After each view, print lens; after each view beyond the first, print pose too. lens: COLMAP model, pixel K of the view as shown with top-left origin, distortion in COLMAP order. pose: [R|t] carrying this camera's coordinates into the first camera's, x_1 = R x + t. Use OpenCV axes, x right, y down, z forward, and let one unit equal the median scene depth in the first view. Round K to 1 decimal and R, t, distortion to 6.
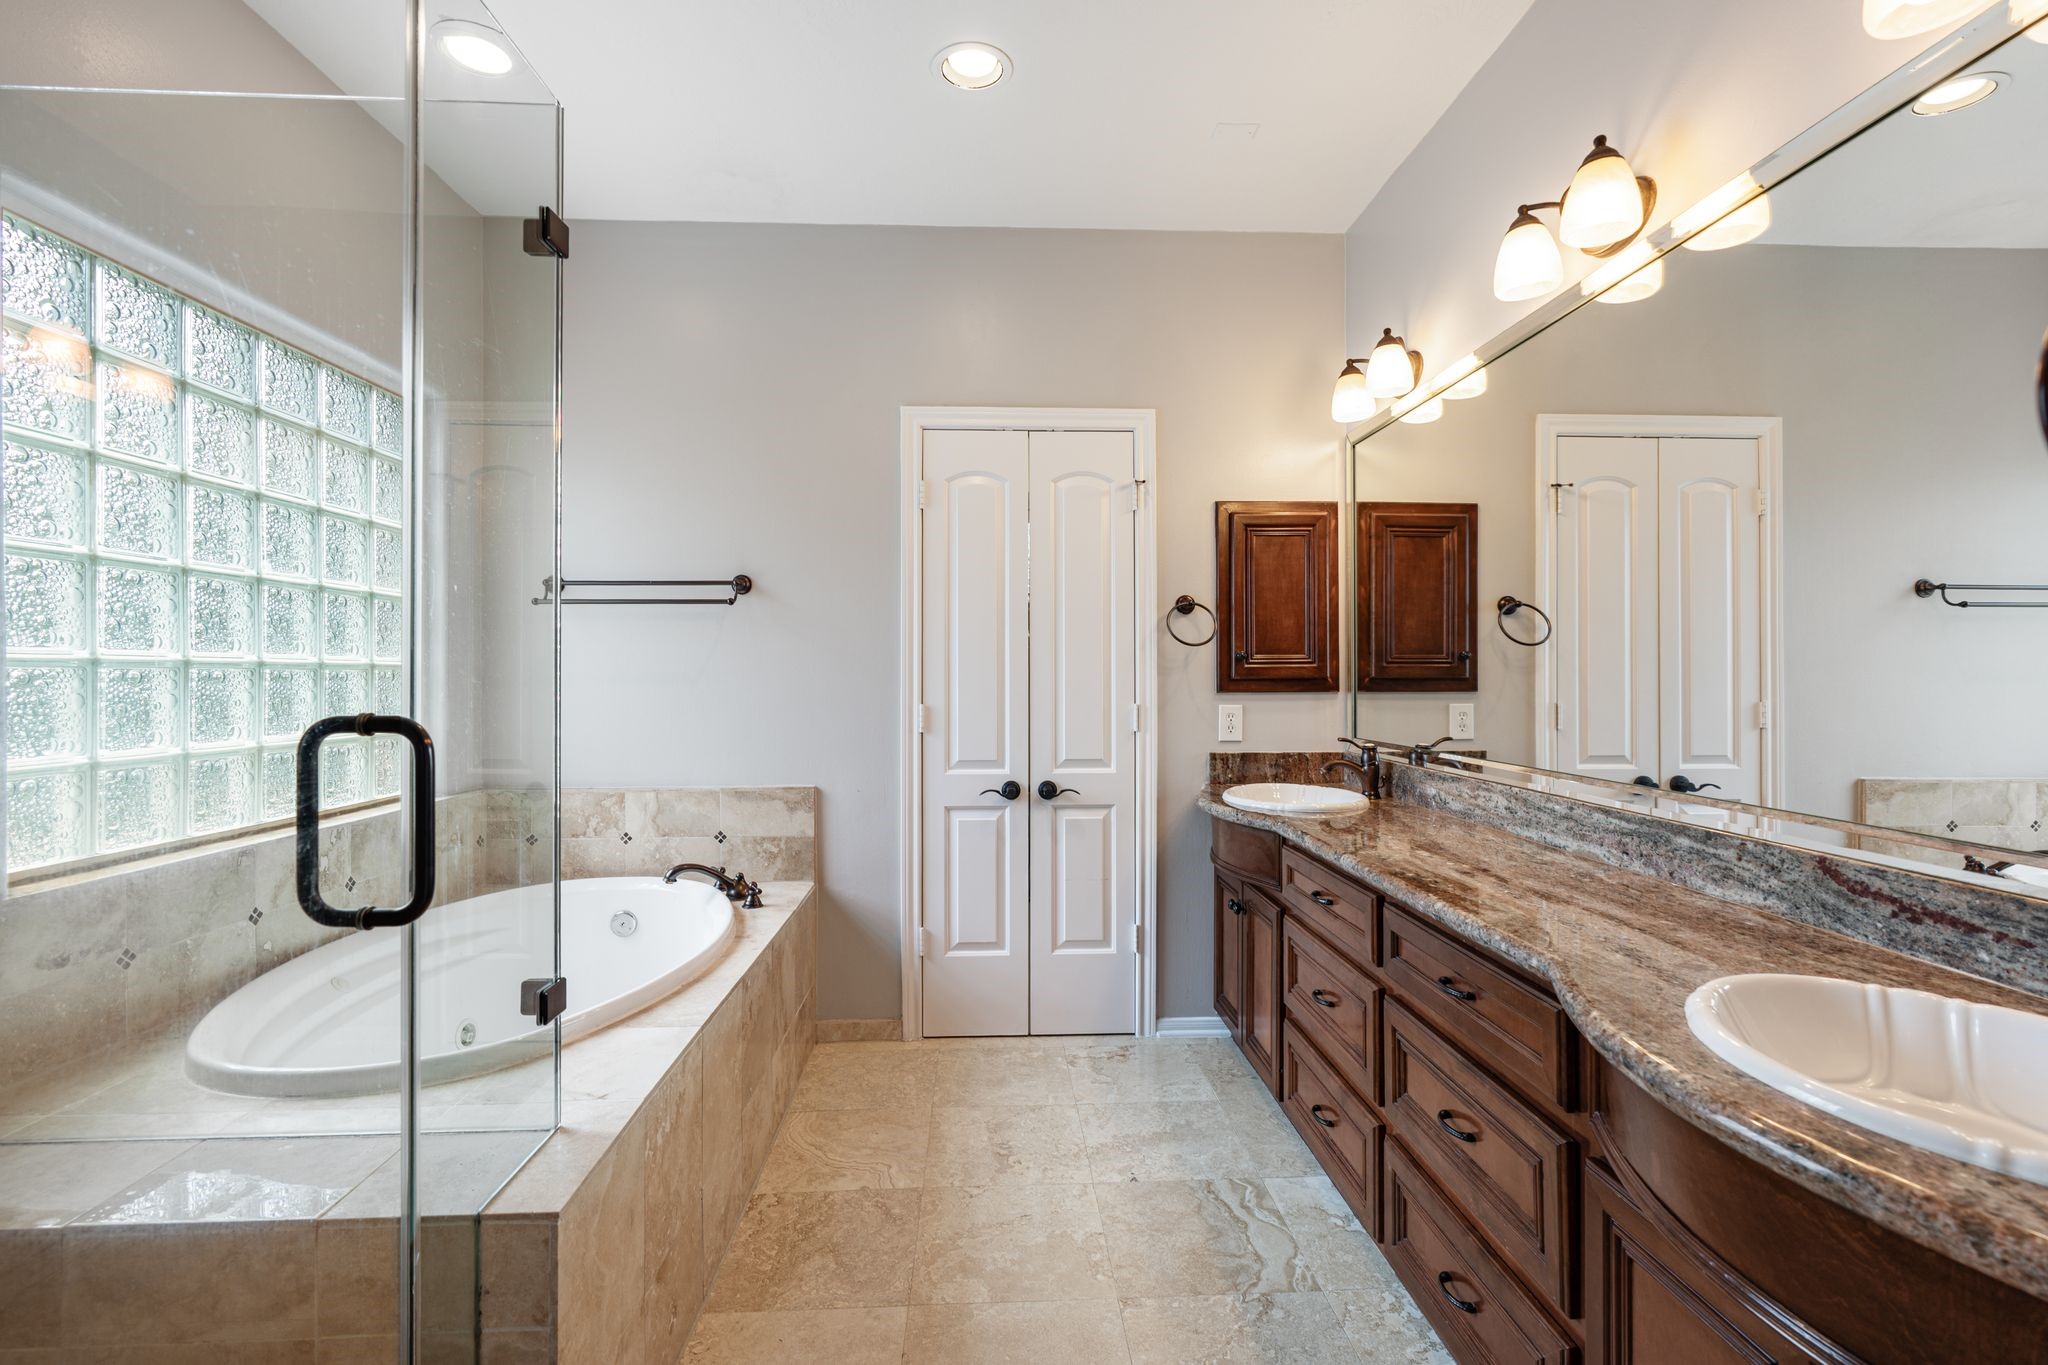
lens RADIAL K [[913.4, 0, 1022.4], [0, 913.4, 678.5], [0, 0, 1]] dist [0.000191, -0.000083]
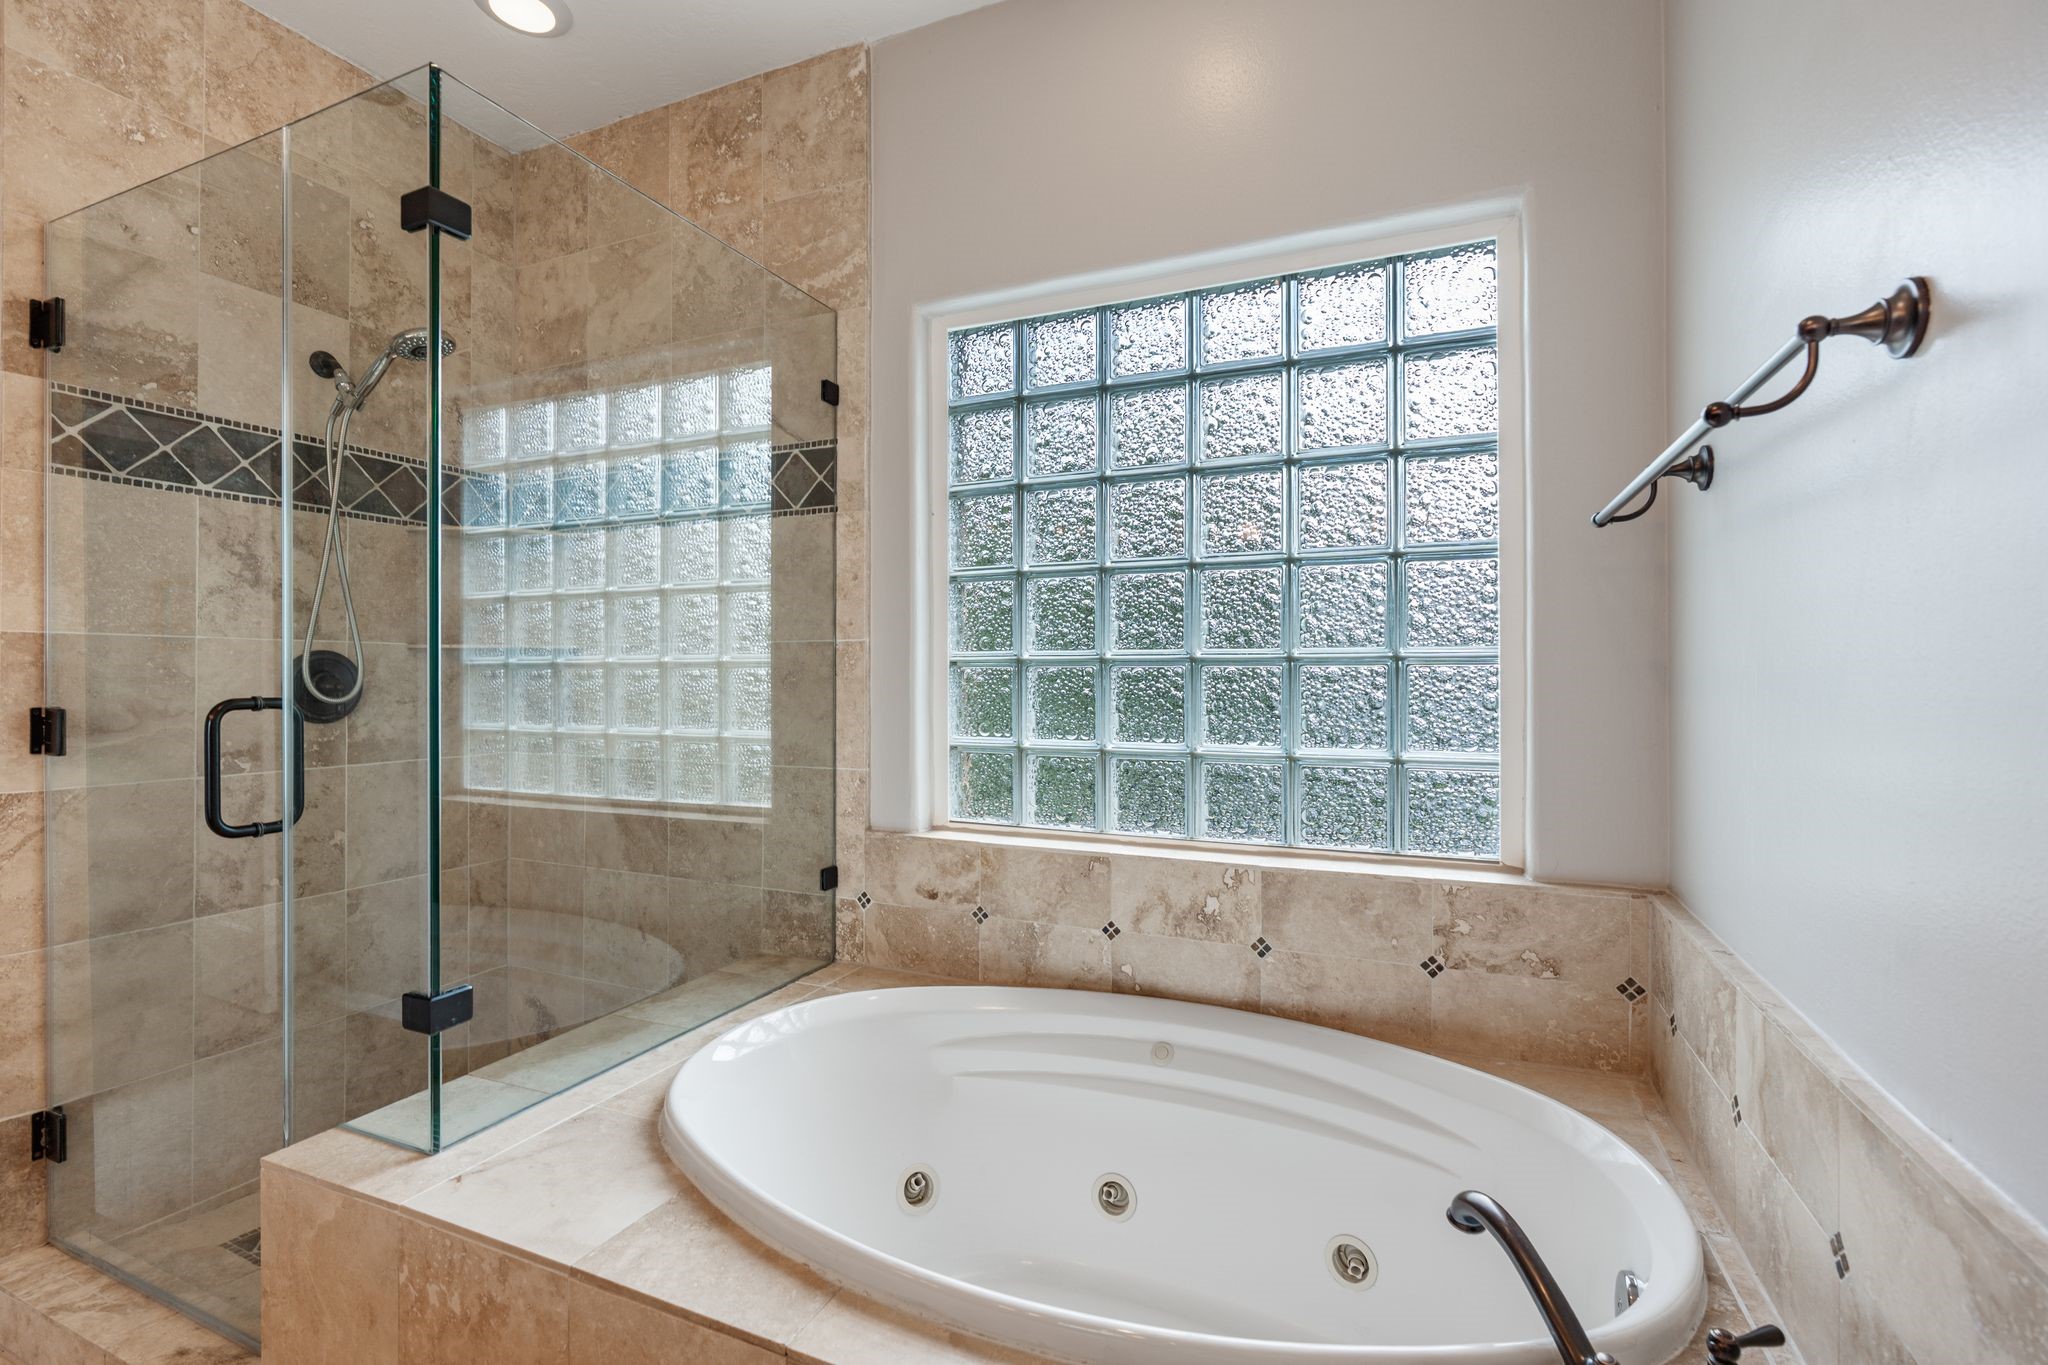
lens RADIAL K [[913.4, 0, 1012.2], [0, 913.4, 675.5], [0, 0, 1]] dist [0.000191, -0.000083]
pose [[-0.459521, 0.001920, -0.888165, 0.041600], [0.003378, 0.999994, 0.000414, -0.002215], [0.888160, -0.002810, -0.459525, 1.449536]]
